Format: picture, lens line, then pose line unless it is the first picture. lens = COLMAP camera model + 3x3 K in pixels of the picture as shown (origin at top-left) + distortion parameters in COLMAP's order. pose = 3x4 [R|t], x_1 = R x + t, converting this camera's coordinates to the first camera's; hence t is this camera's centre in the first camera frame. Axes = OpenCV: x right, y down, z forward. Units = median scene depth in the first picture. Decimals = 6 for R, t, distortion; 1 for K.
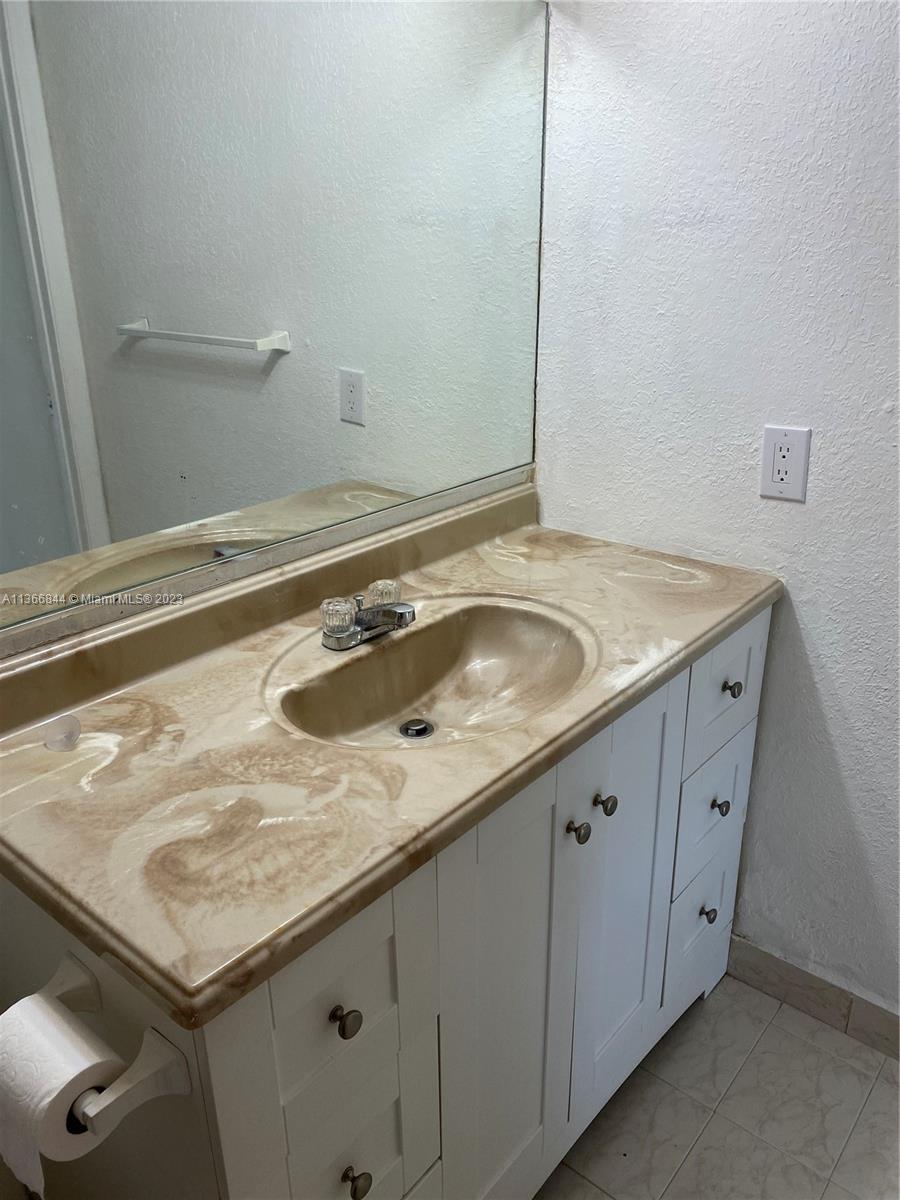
lens RADIAL K [[930.3, 0, 450.0], [0, 930.3, 600.0], [0, 0, 1]] dist [-0.011176, -0.007723]
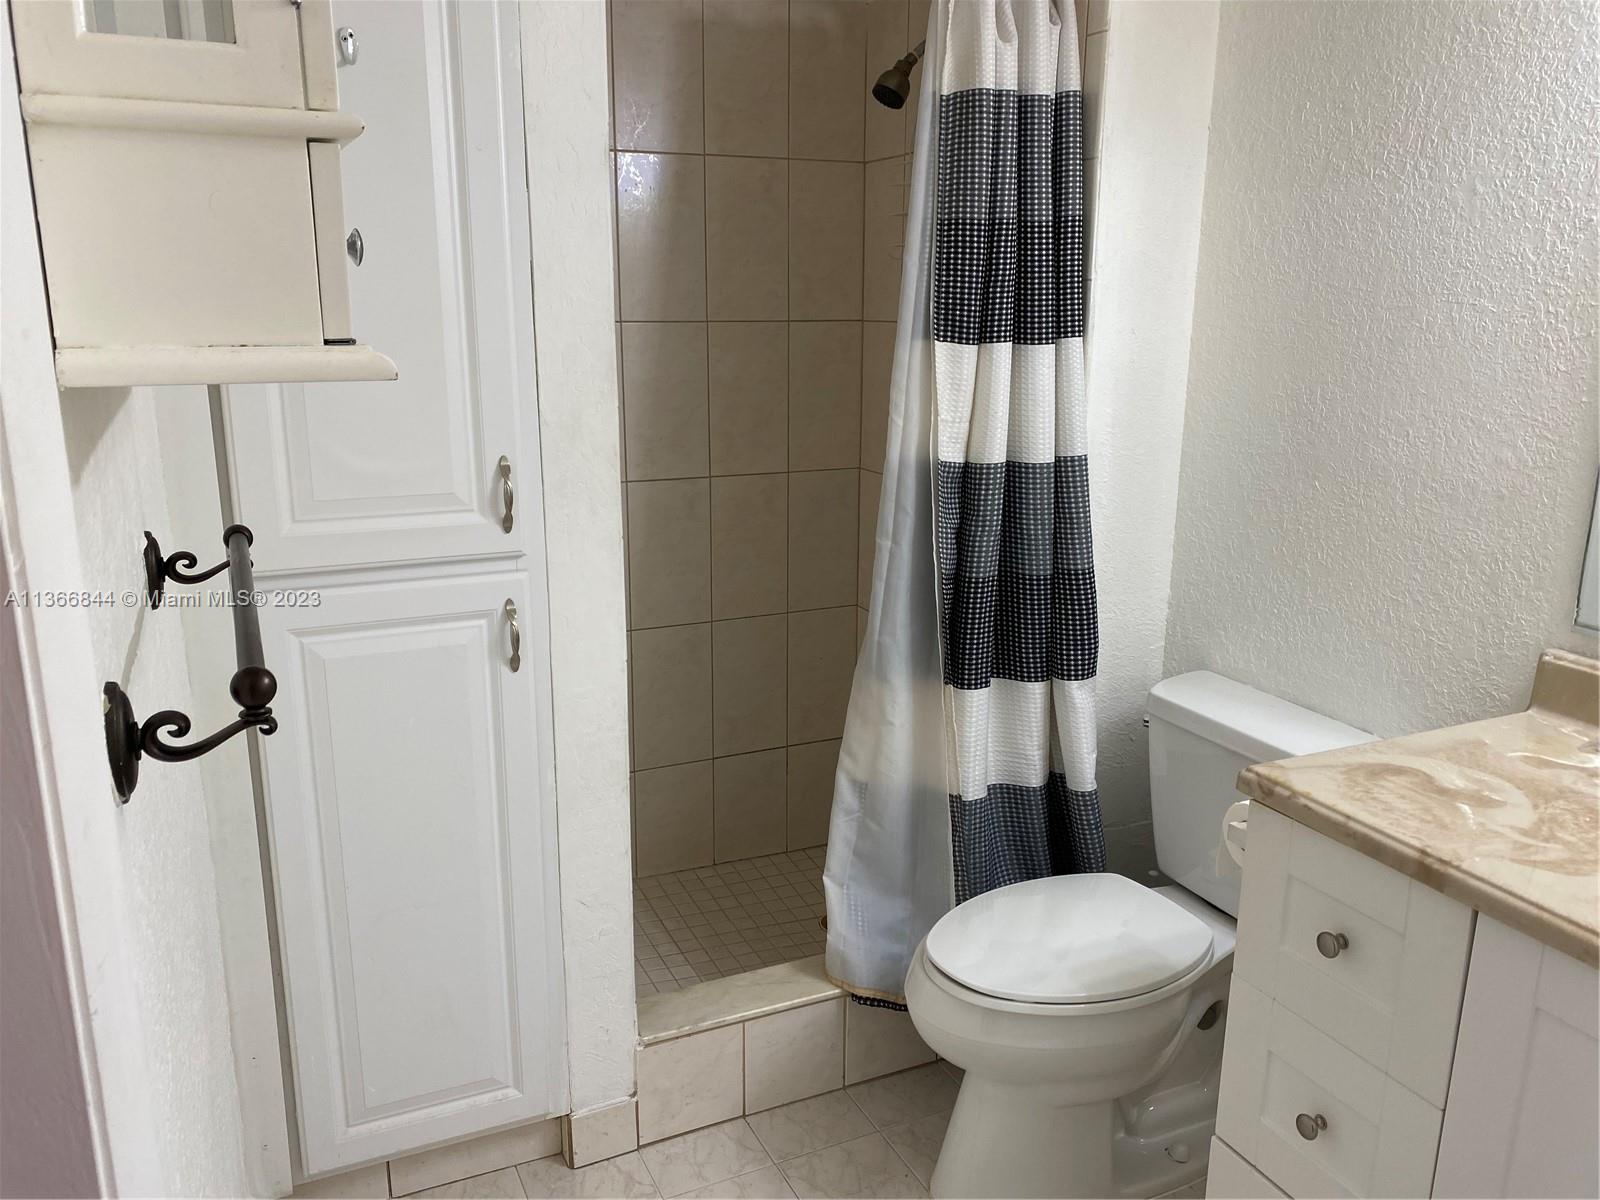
lens RADIAL K [[1240.4, 0, 800.0], [0, 1240.4, 600.0], [0, 0, 1]] dist [-0.011176, -0.007723]
pose [[-0.432794, 0.218728, -0.874556, 1.376745], [-0.342129, 0.857689, 0.383820, -0.259760], [0.834049, 0.465326, -0.296369, 0.698444]]
